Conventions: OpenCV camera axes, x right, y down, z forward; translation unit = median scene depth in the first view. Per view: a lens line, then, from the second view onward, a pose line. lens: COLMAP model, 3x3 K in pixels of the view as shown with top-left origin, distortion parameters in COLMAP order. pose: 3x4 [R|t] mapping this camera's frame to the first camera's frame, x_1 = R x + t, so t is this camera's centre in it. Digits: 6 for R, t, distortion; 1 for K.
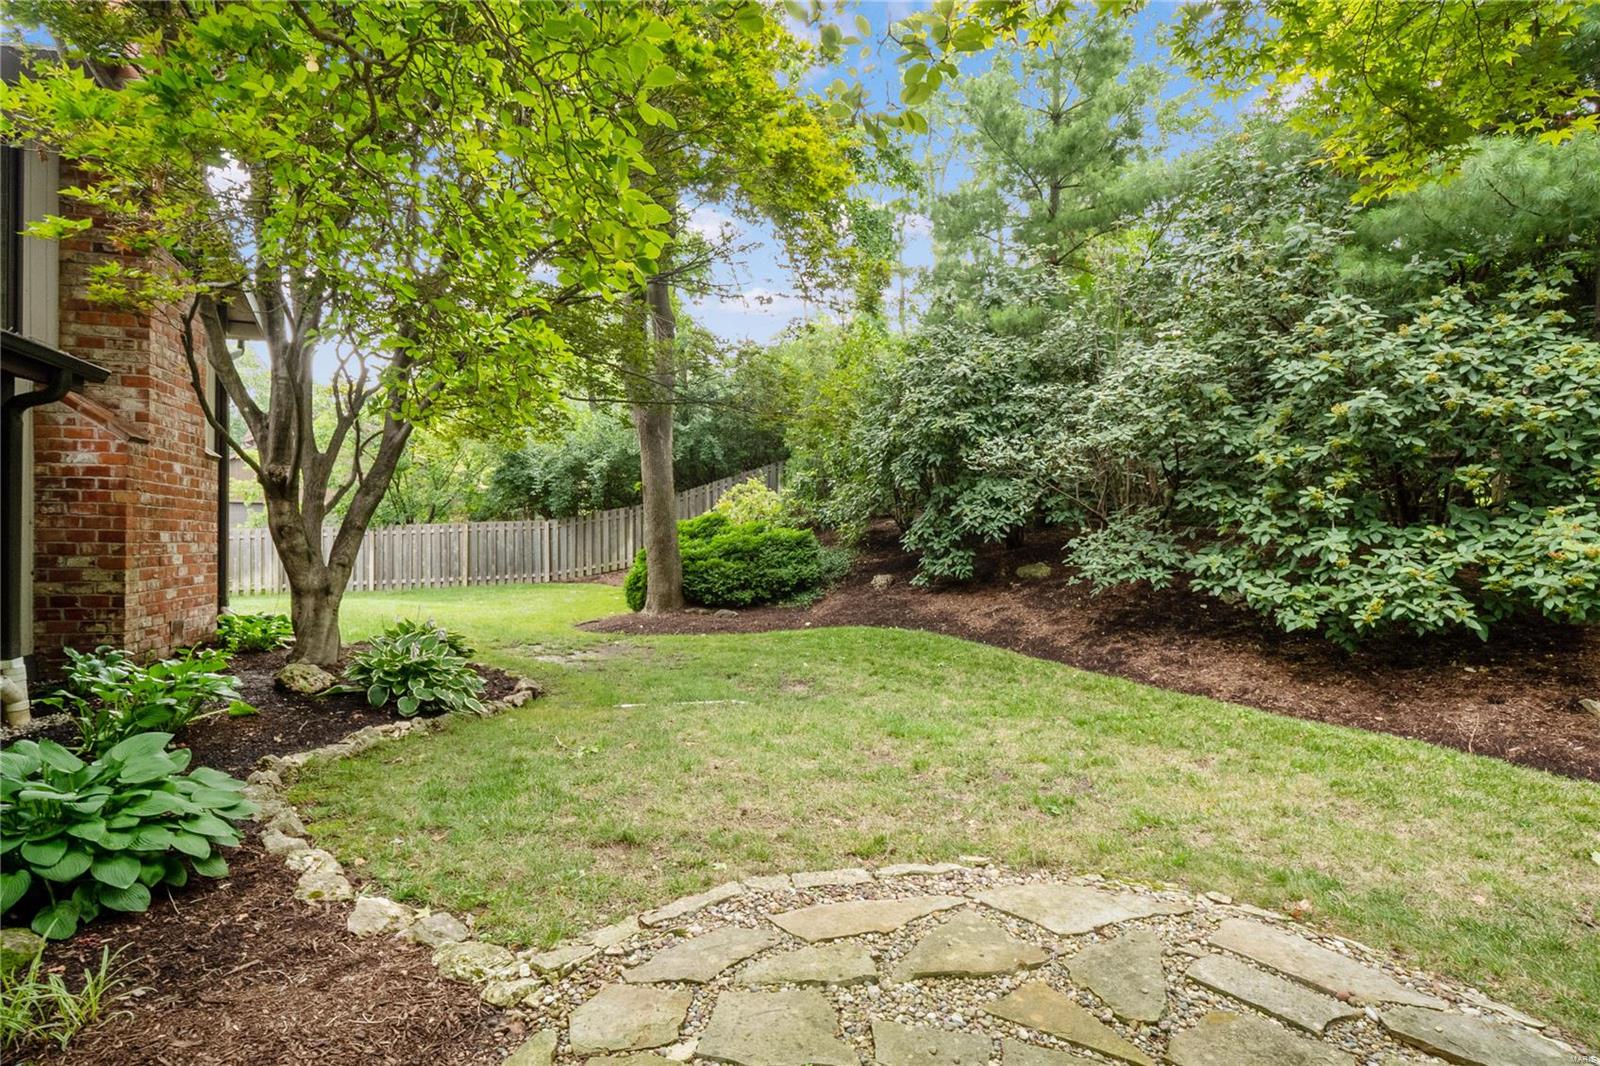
lens RADIAL K [[730.5, 0, 800.2], [0, 730.5, 537.6], [0, 0, 1]] dist [-0.019246, -0.000171]
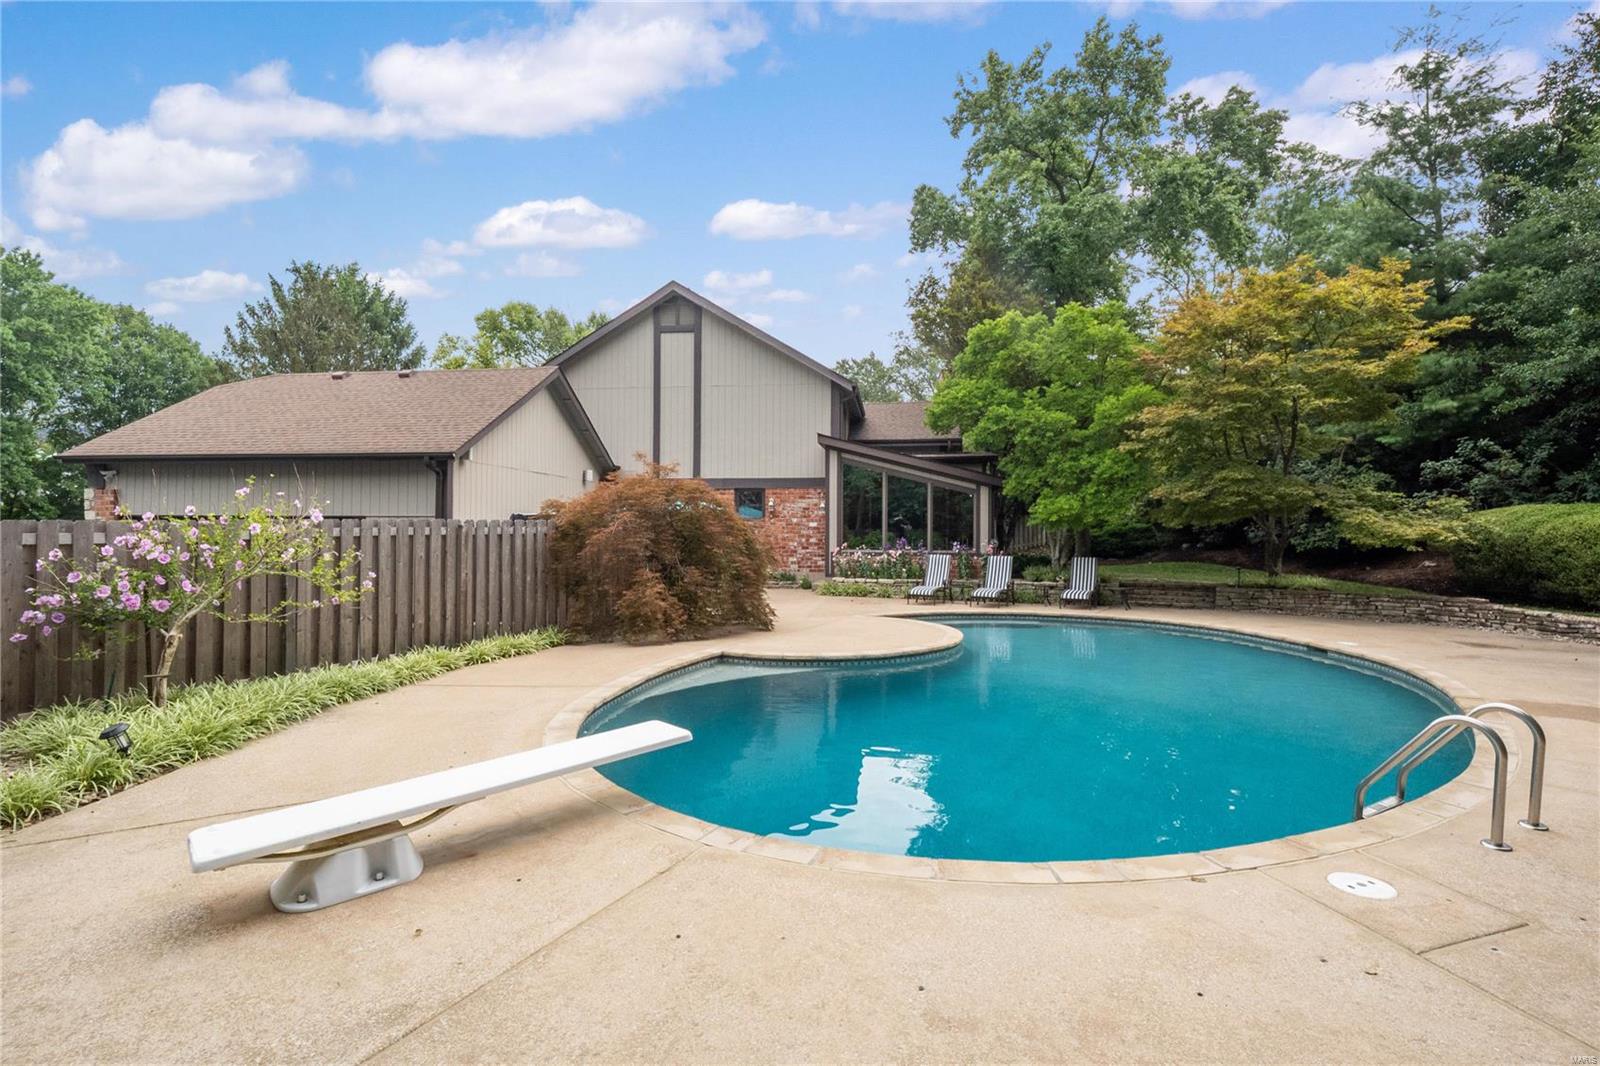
lens RADIAL K [[730.5, 0, 802.0], [0, 730.5, 537.3], [0, 0, 1]] dist [-0.019246, -0.000171]
pose [[0.902370, -0.001309, -0.430959, 0.007339], [0.004832, 0.999963, 0.007081, 0.009114], [0.430934, -0.008472, 0.902344, -1.486868]]
